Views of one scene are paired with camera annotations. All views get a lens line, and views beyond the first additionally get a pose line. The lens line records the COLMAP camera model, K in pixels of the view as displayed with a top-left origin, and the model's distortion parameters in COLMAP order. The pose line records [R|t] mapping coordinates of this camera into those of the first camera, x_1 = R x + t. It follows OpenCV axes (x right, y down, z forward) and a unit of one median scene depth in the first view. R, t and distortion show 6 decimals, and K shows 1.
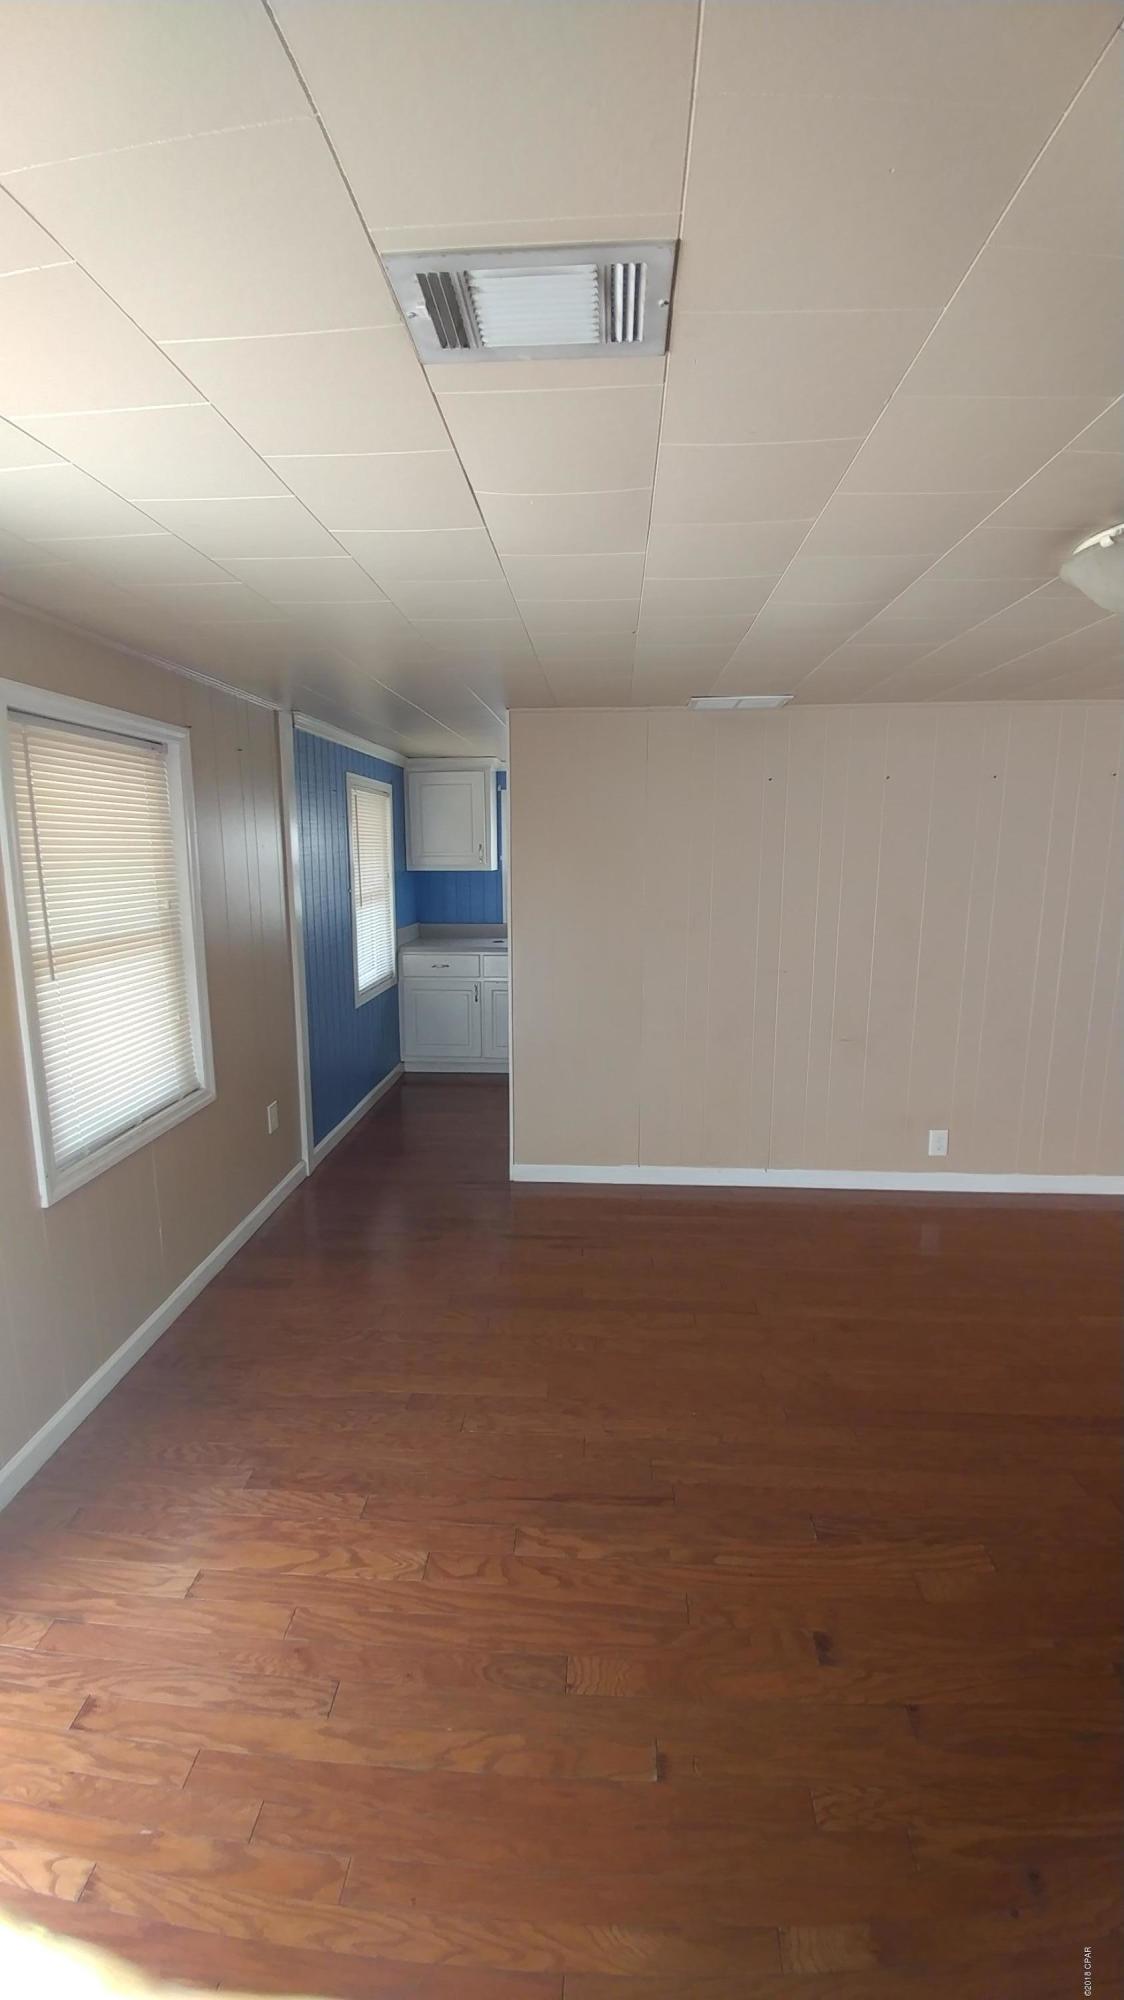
lens RADIAL K [[807.2, 0, 559.9], [0, 807.2, 989.2], [0, 0, 1]] dist [-0.000024, -0.000177]
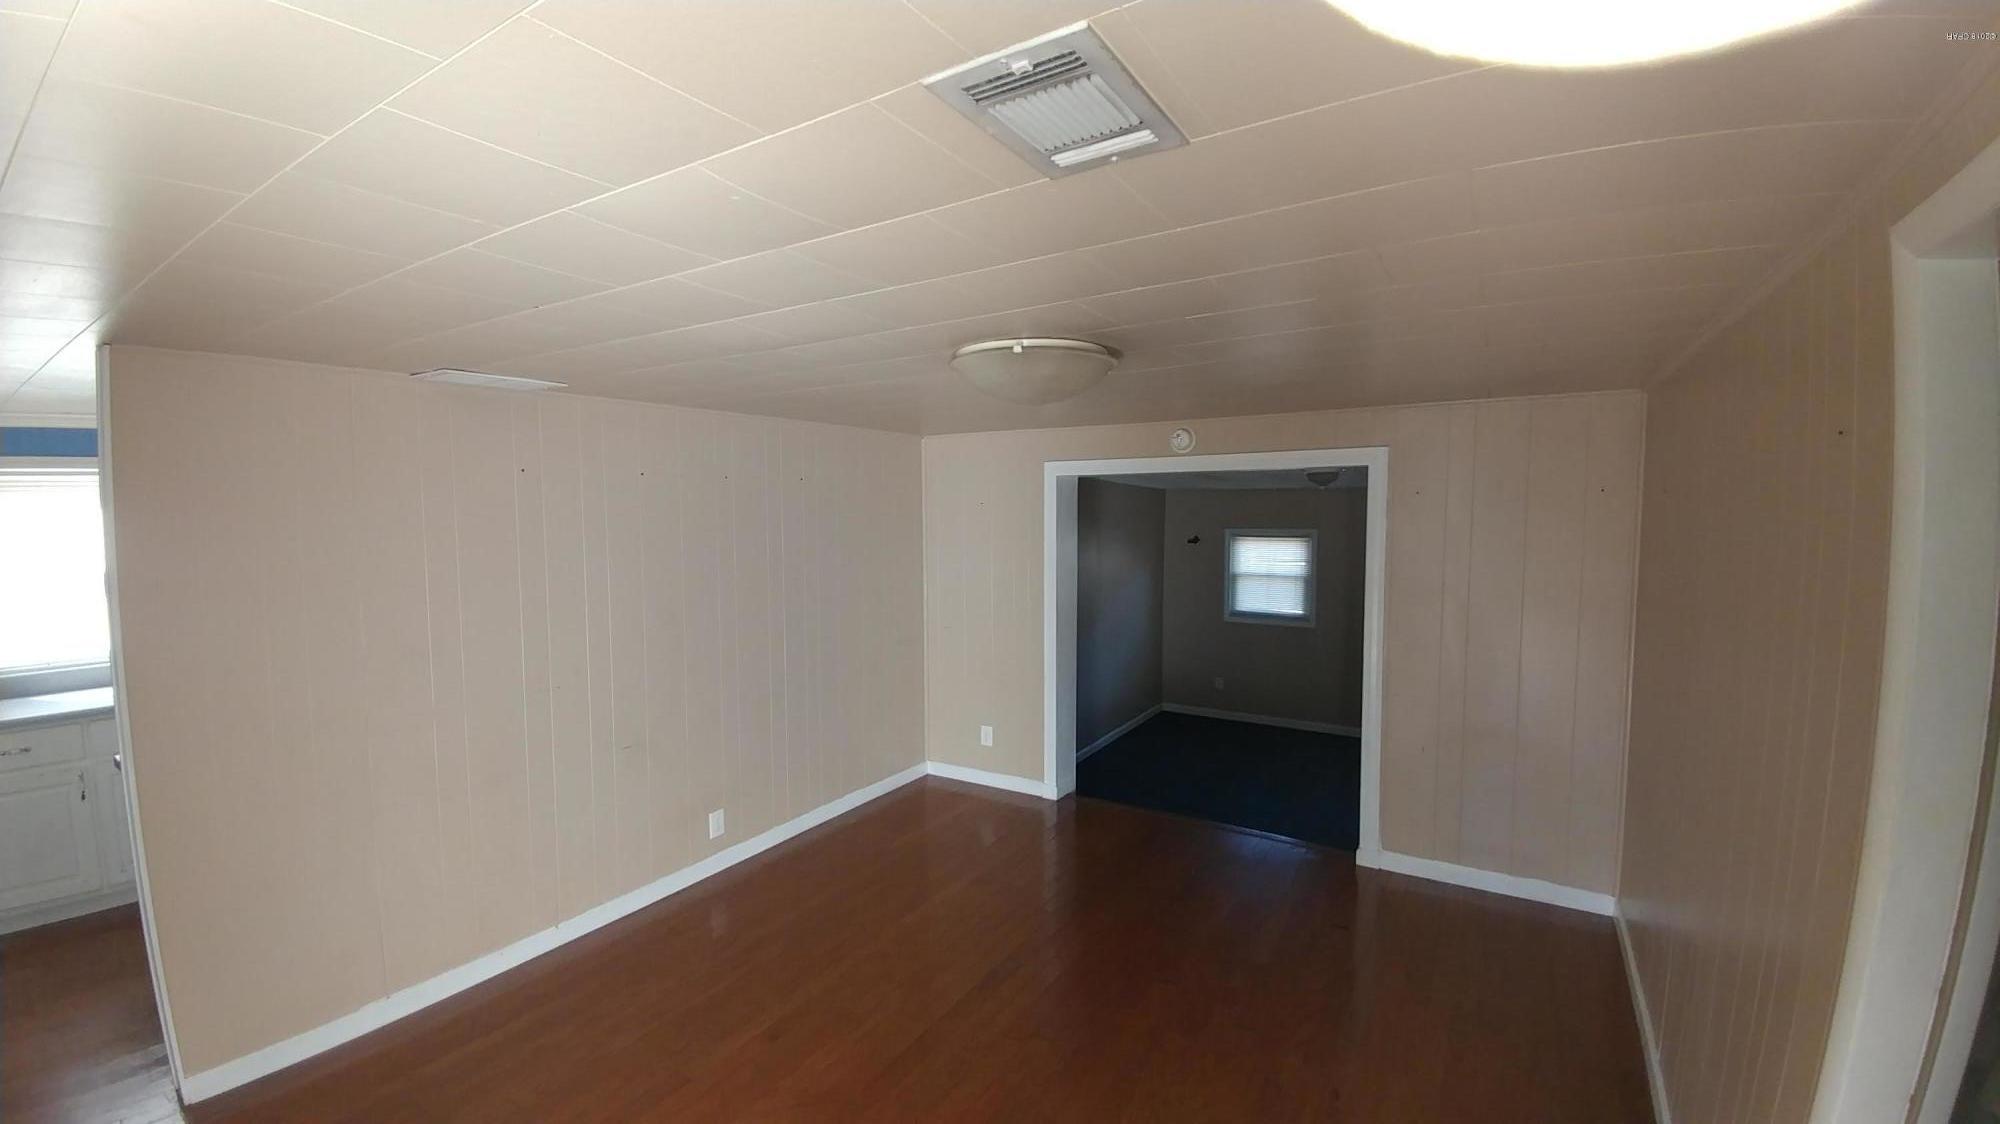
lens RADIAL K [[807.2, 0, 996.0], [0, 807.2, 555.5], [0, 0, 1]] dist [-0.000024, -0.000177]
pose [[0.471920, -0.050346, 0.880203, -0.251523], [0.163108, 0.986120, -0.031047, -0.056499], [-0.866422, 0.158220, 0.473581, 0.156806]]
